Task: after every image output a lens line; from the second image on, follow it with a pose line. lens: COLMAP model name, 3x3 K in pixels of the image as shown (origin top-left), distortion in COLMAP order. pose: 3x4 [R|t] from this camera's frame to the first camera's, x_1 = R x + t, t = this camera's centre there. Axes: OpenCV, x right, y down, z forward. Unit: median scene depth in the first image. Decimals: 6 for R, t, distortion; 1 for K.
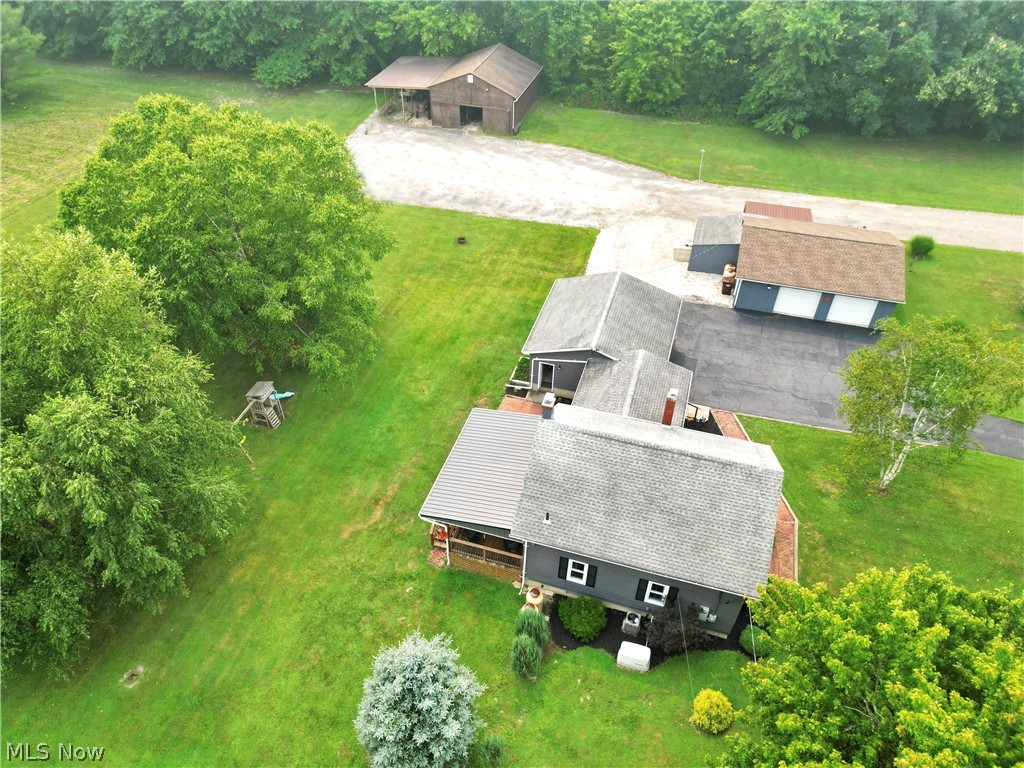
lens RADIAL K [[718.0, 0, 512.0], [0, 718.0, 384.0], [0, 0, 1]] dist [0.070782, -0.073073]
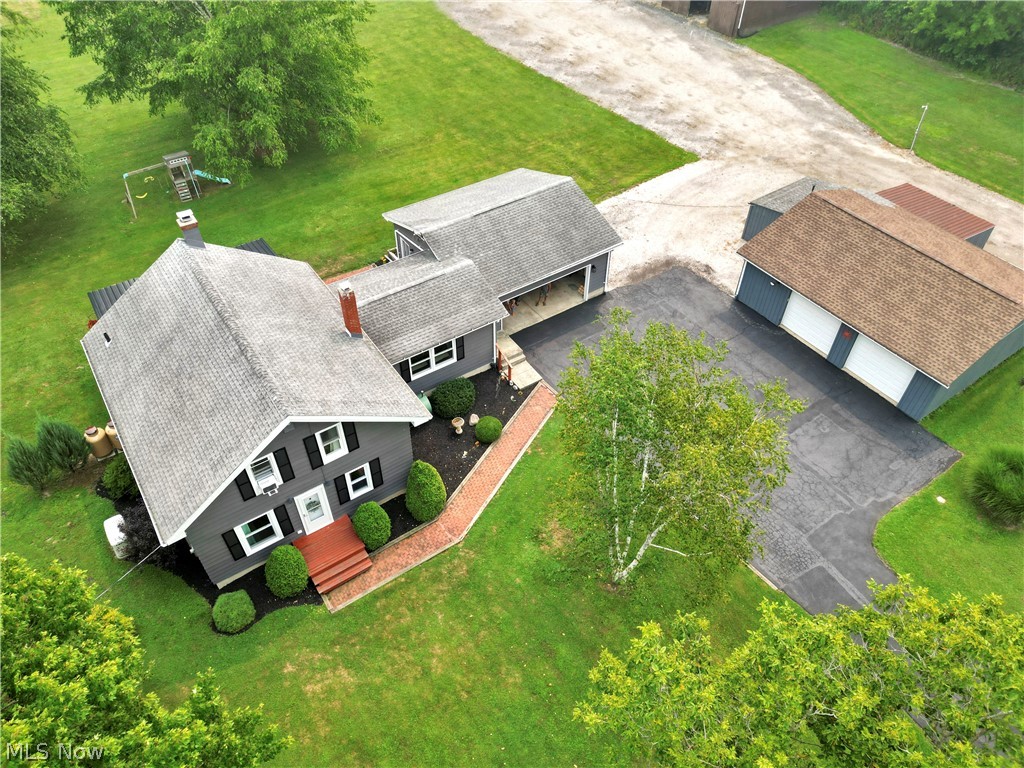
lens RADIAL K [[718.0, 0, 512.0], [0, 718.0, 384.0], [0, 0, 1]] dist [0.070782, -0.073073]
pose [[0.773937, 0.448347, -0.447220, 0.403066], [-0.413268, 0.892690, 0.179760, -0.056425], [0.479824, 0.045699, 0.876174, 0.239869]]
